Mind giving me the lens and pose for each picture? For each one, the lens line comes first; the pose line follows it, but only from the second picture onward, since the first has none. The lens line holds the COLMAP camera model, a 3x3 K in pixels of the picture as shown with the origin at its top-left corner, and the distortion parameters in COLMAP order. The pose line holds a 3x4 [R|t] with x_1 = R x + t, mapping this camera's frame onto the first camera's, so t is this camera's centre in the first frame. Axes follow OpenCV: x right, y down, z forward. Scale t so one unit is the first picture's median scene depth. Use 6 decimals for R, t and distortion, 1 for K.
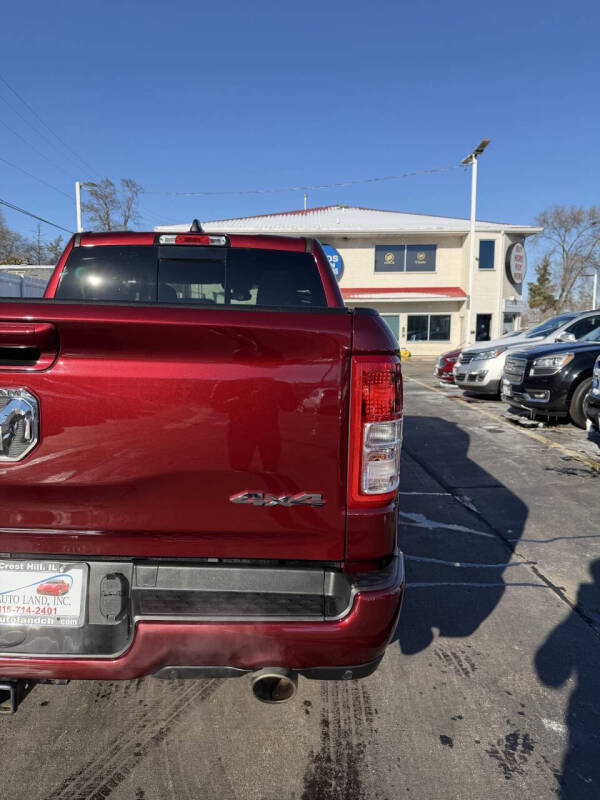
lens RADIAL K [[560.6, 0, 297.2], [0, 560.6, 405.0], [0, 0, 1]] dist [0.069845, -0.095221]
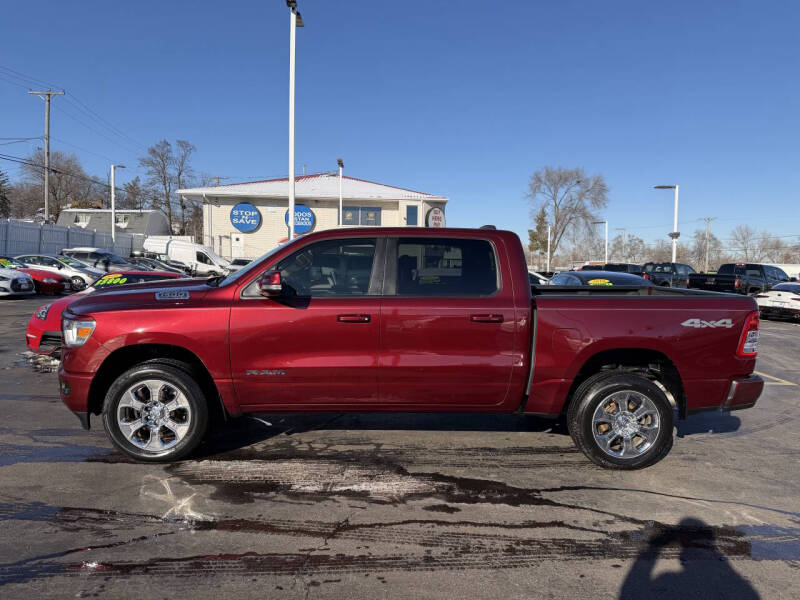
lens RADIAL K [[560.5, 0, 398.2], [0, 560.5, 305.5], [0, 0, 1]] dist [0.079337, -0.112815]
pose [[0.999592, 0.016708, 0.023172, 0.259510], [-0.015246, 0.997967, -0.061875, 0.046450], [-0.024159, 0.061496, 0.997815, -0.379555]]
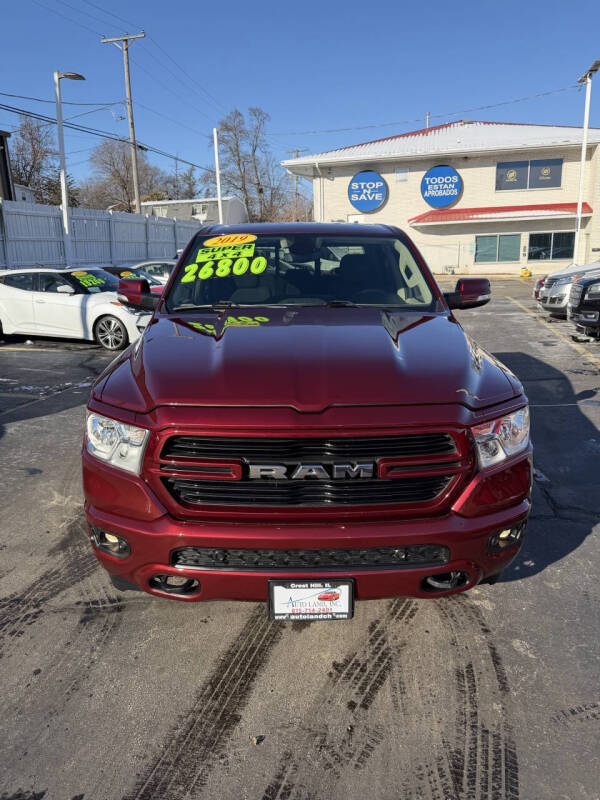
lens RADIAL K [[560.5, 0, 300.0], [0, 560.5, 400.0], [0, 0, 1]] dist [0.079337, -0.112815]
pose [[0.976947, 0.018220, -0.212705, 0.020423], [0.008974, 0.991966, 0.126187, 0.000853], [0.213295, -0.125187, 0.968934, -0.093207]]
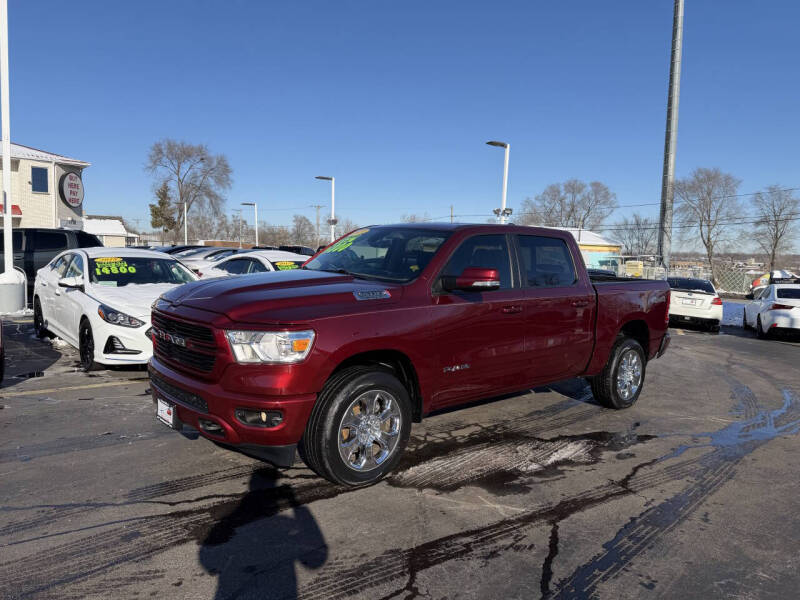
lens RADIAL K [[560.5, 0, 398.2], [0, 560.5, 305.5], [0, 0, 1]] dist [0.079337, -0.112815]
pose [[0.759664, -0.032651, 0.649496, 0.123163], [0.051938, 0.998595, -0.010547, 0.039728], [-0.648239, 0.041746, 0.760292, -0.333690]]
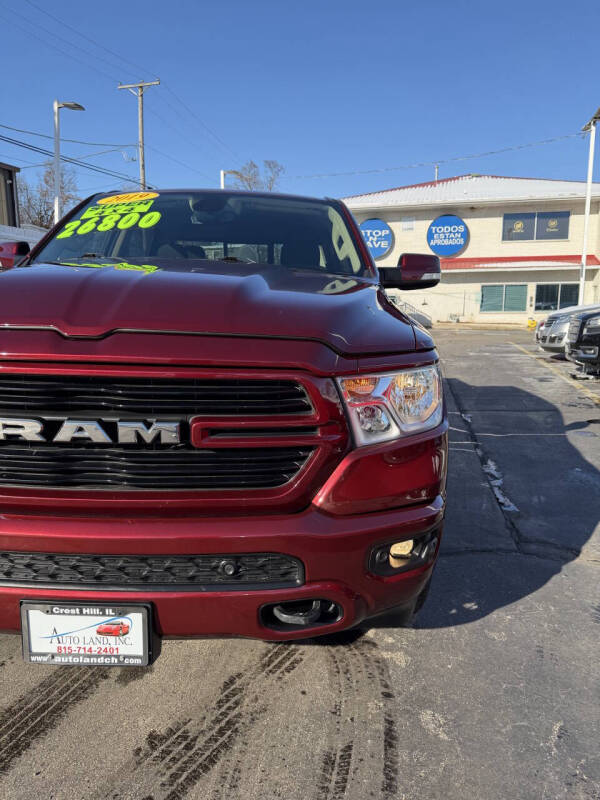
lens RADIAL K [[560.6, 0, 297.2], [0, 560.6, 405.0], [0, 0, 1]] dist [0.069845, -0.095221]
pose [[0.970867, 0.036654, -0.236800, 0.034636], [-0.026034, 0.998517, 0.047822, 0.013703], [0.238202, -0.040264, 0.970381, -0.066749]]
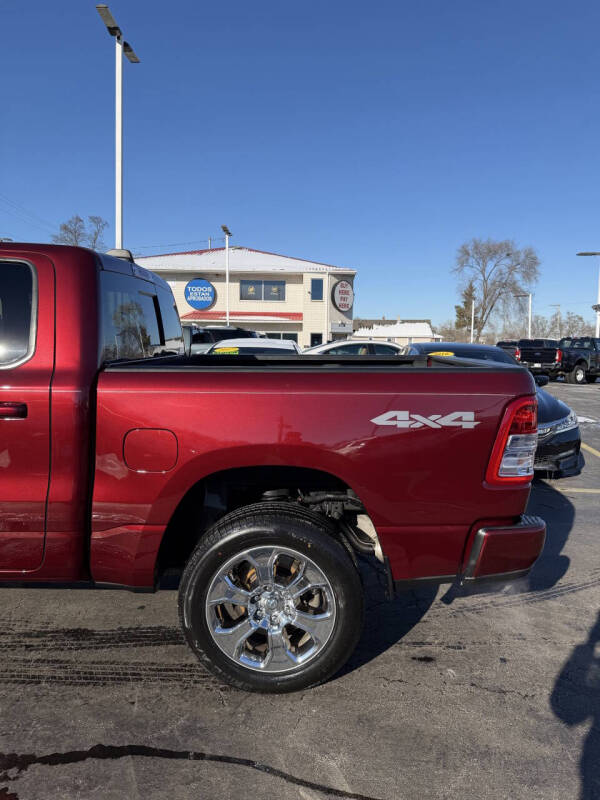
lens RADIAL K [[560.5, 0, 300.0], [0, 560.5, 400.0], [0, 0, 1]] dist [0.079337, -0.112815]
pose [[0.999213, 0.019473, -0.034550, 0.330840], [-0.020661, 0.999196, -0.034361, 0.040880], [0.033853, 0.035048, 0.998812, -0.308595]]
